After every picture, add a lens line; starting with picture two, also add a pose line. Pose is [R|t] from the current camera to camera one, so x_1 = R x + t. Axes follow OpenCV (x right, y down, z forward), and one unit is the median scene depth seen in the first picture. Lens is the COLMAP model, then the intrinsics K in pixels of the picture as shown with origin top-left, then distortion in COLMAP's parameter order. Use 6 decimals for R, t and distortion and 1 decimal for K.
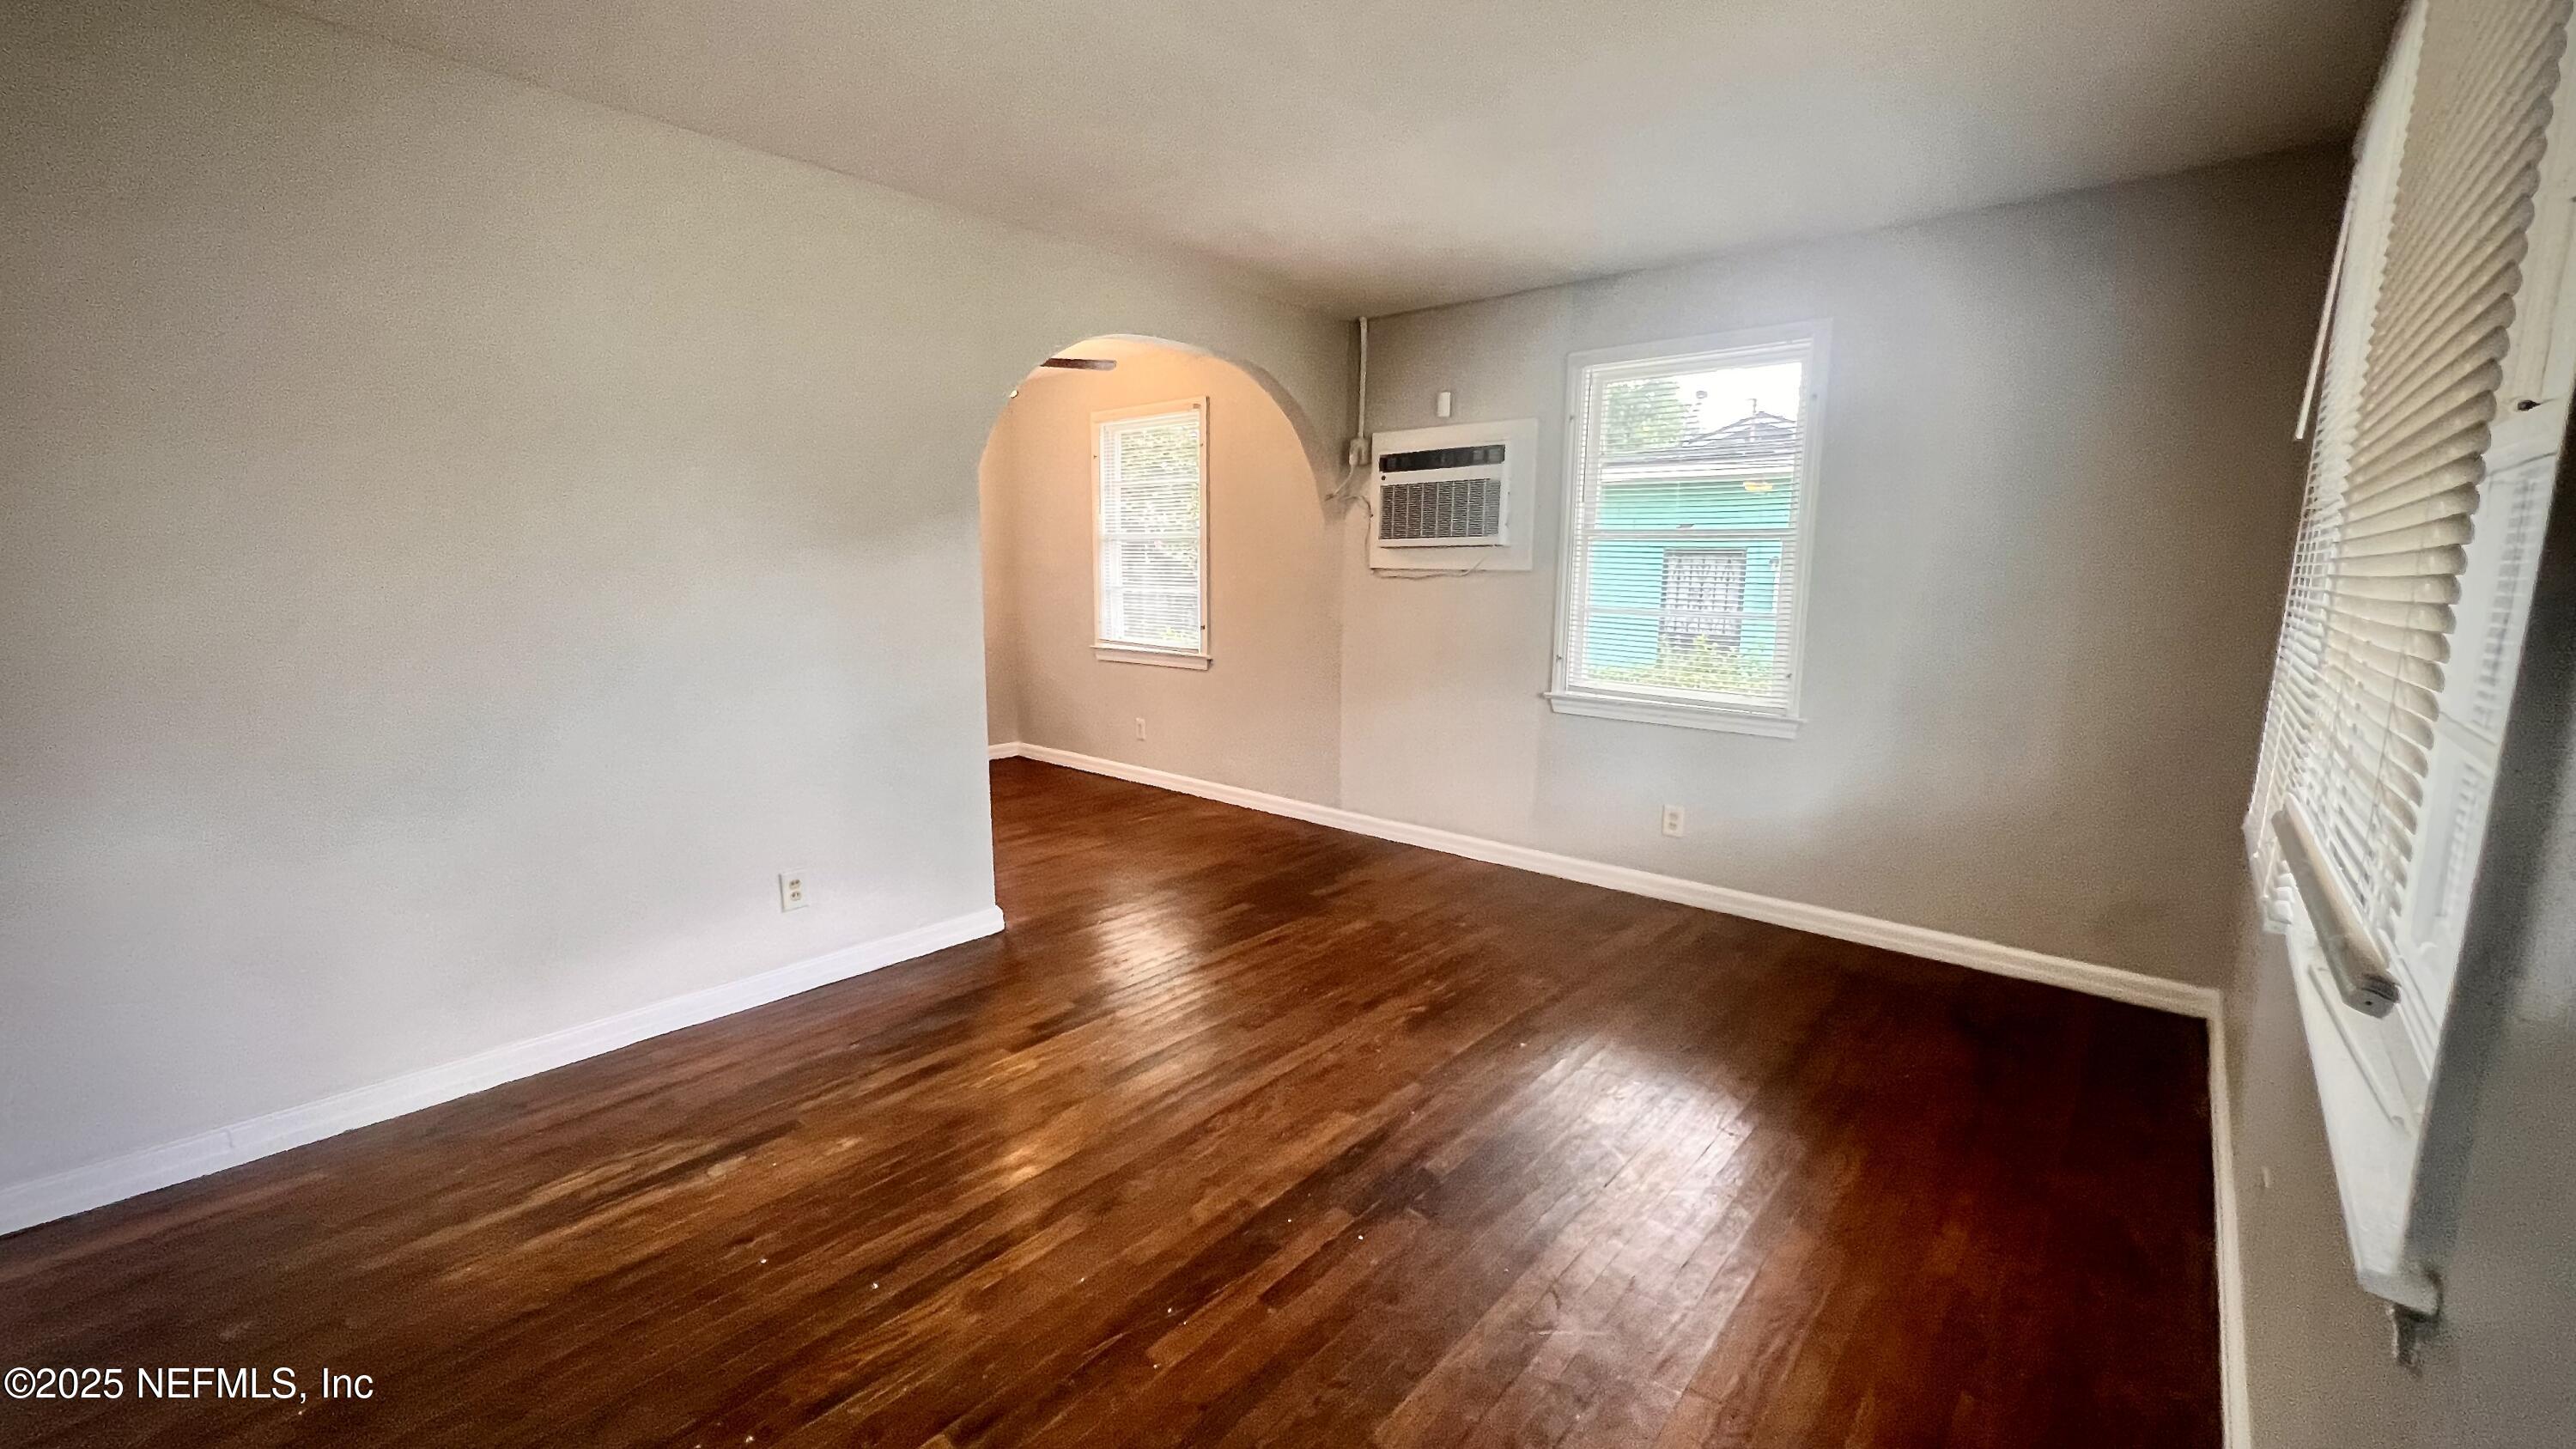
lens RADIAL K [[1041.0, 0, 1284.6], [0, 1041.0, 727.2], [0, 0, 1]] dist [-0.004915, 0.001460]
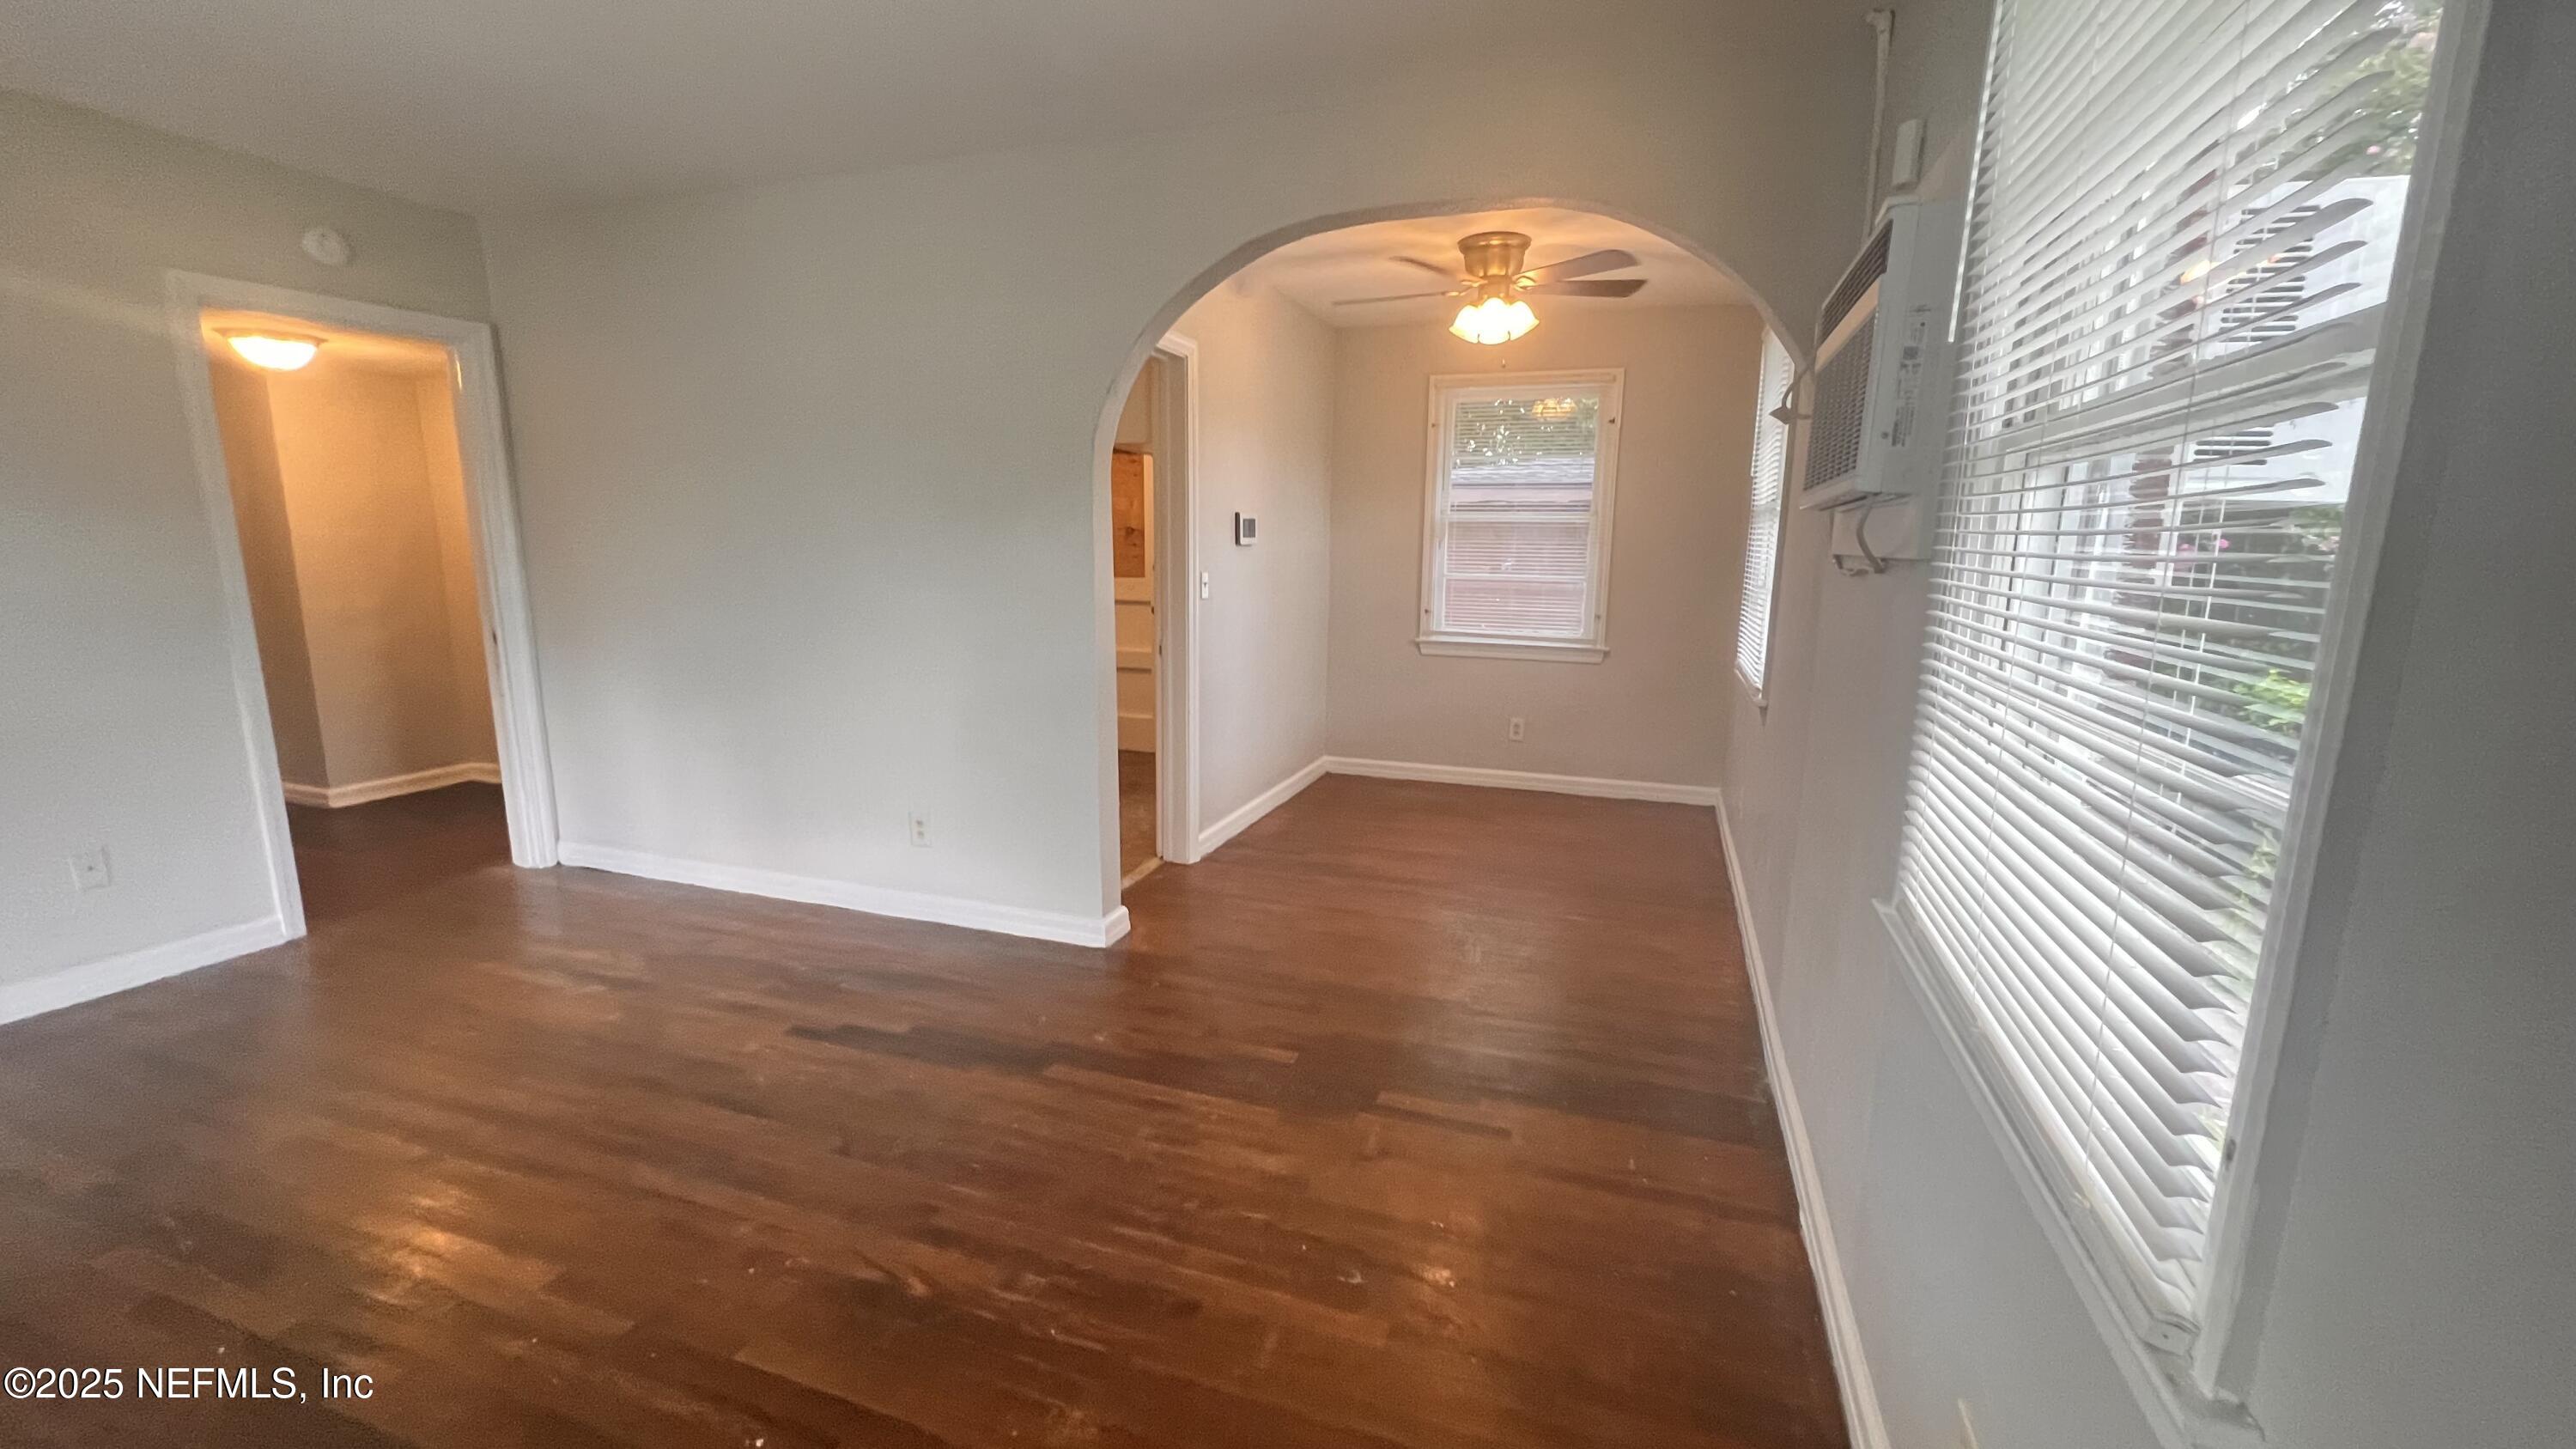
lens RADIAL K [[1041.0, 0, 1293.3], [0, 1041.0, 728.0], [0, 0, 1]] dist [-0.004915, 0.001460]
pose [[0.368829, 0.160317, -0.915567, 0.707976], [-0.158479, 0.981437, 0.108009, -0.139687], [0.915887, 0.105261, 0.387389, 0.947981]]
